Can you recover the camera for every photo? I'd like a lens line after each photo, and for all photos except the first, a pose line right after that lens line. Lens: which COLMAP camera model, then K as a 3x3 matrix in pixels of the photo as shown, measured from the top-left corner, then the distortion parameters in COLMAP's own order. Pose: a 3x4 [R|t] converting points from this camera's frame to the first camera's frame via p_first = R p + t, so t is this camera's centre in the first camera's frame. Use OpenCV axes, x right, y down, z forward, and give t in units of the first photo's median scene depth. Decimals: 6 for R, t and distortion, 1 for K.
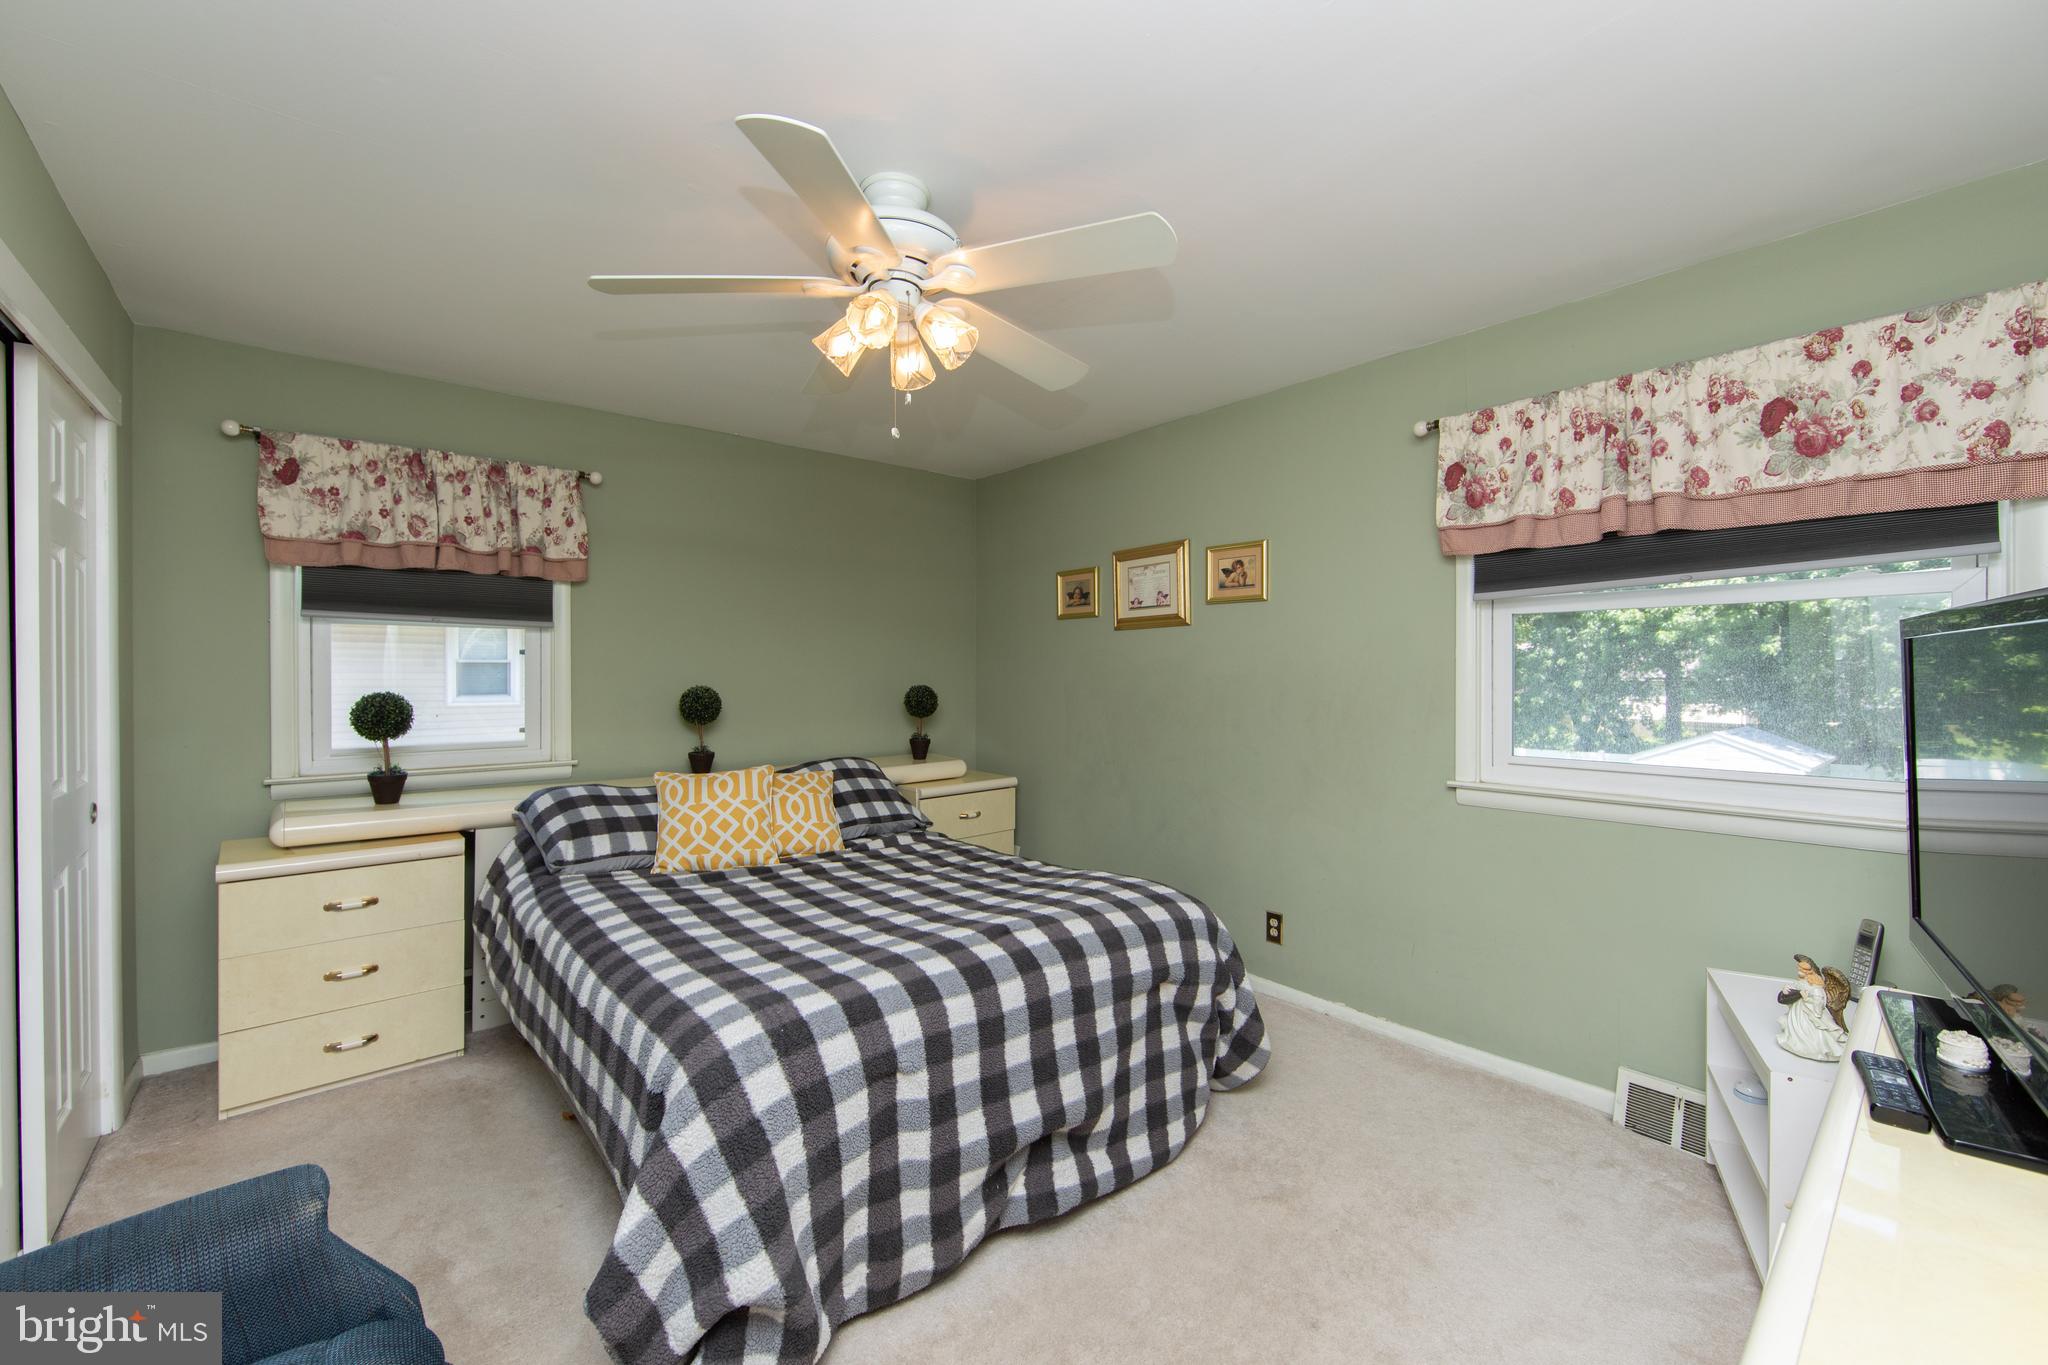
lens RADIAL K [[806.9, 0, 1013.6], [0, 806.9, 677.3], [0, 0, 1]] dist [-0.008593, 0.000237]
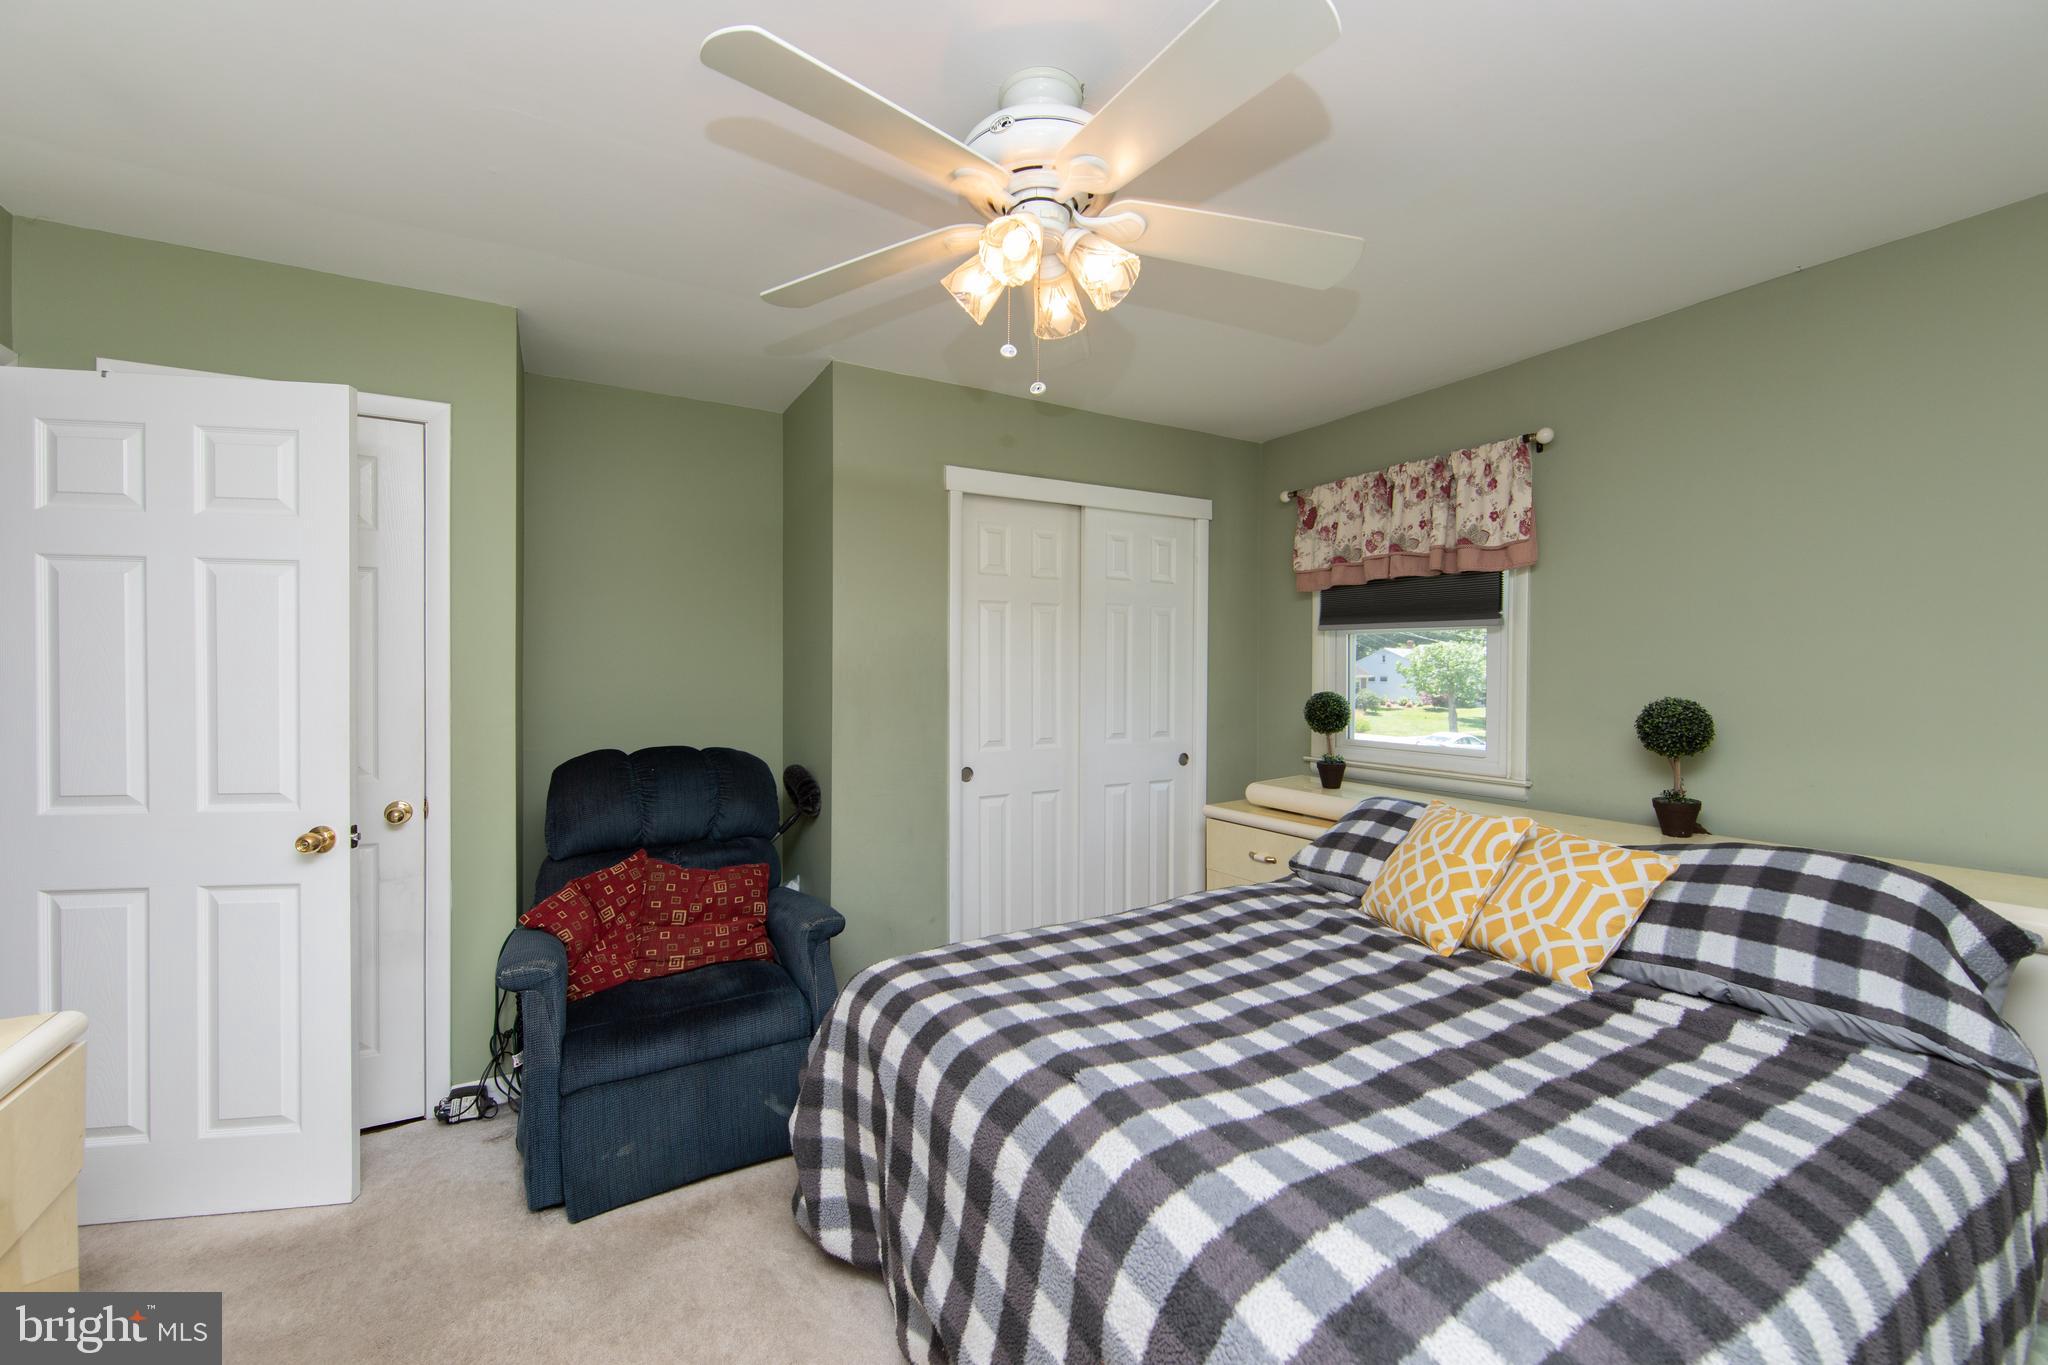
lens RADIAL K [[806.9, 0, 1013.6], [0, 806.9, 677.3], [0, 0, 1]] dist [-0.008593, 0.000237]
pose [[-0.189973, 0.015250, -0.981671, 0.453164], [-0.000118, 0.999879, 0.015555, -0.020326], [0.981789, 0.003071, -0.189948, 0.752504]]
